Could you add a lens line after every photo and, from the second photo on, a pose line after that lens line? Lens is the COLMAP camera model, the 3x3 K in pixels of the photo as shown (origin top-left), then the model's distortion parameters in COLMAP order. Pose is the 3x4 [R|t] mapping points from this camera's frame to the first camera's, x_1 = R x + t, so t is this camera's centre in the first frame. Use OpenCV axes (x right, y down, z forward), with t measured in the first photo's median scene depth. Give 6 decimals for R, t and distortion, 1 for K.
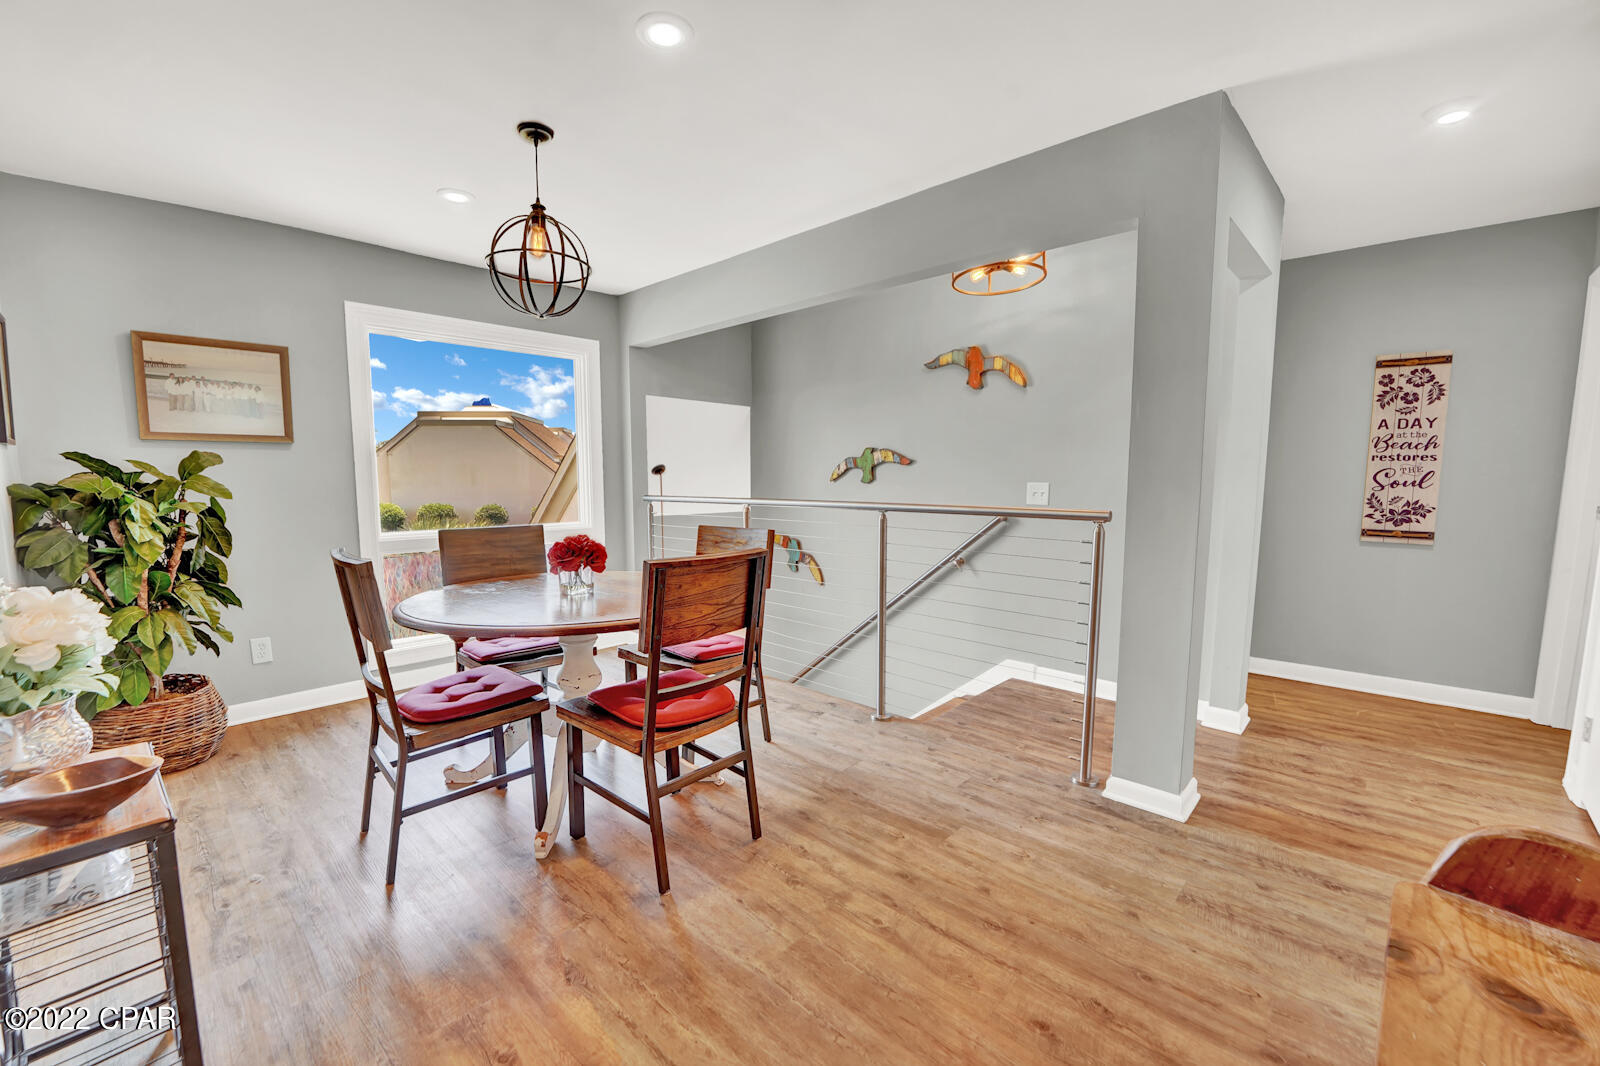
lens RADIAL K [[659.1, 0, 792.6], [0, 659.1, 537.1], [0, 0, 1]] dist [-0.030274, 0.003426]
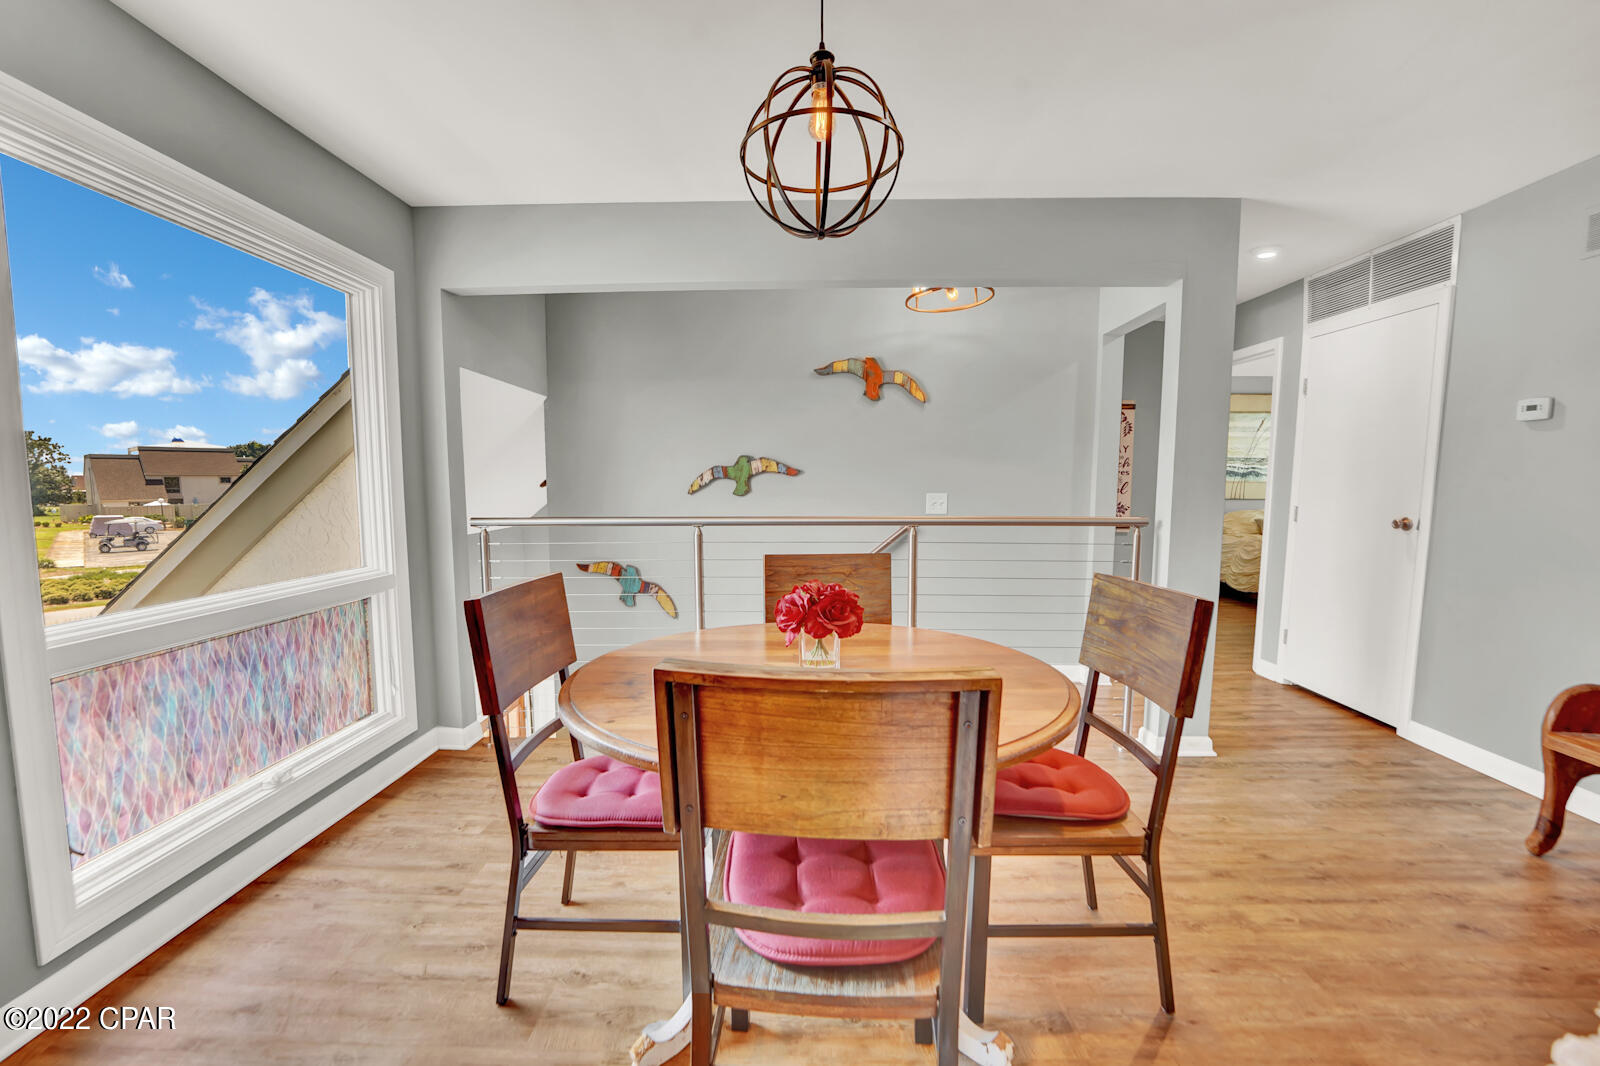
lens RADIAL K [[659.1, 0, 783.7], [0, 659.1, 544.0], [0, 0, 1]] dist [-0.030274, 0.003426]
pose [[0.744368, -0.061383, 0.664943, -0.515265], [0.062251, 0.997809, 0.022424, -0.038197], [-0.664862, 0.024702, 0.746558, 0.350359]]
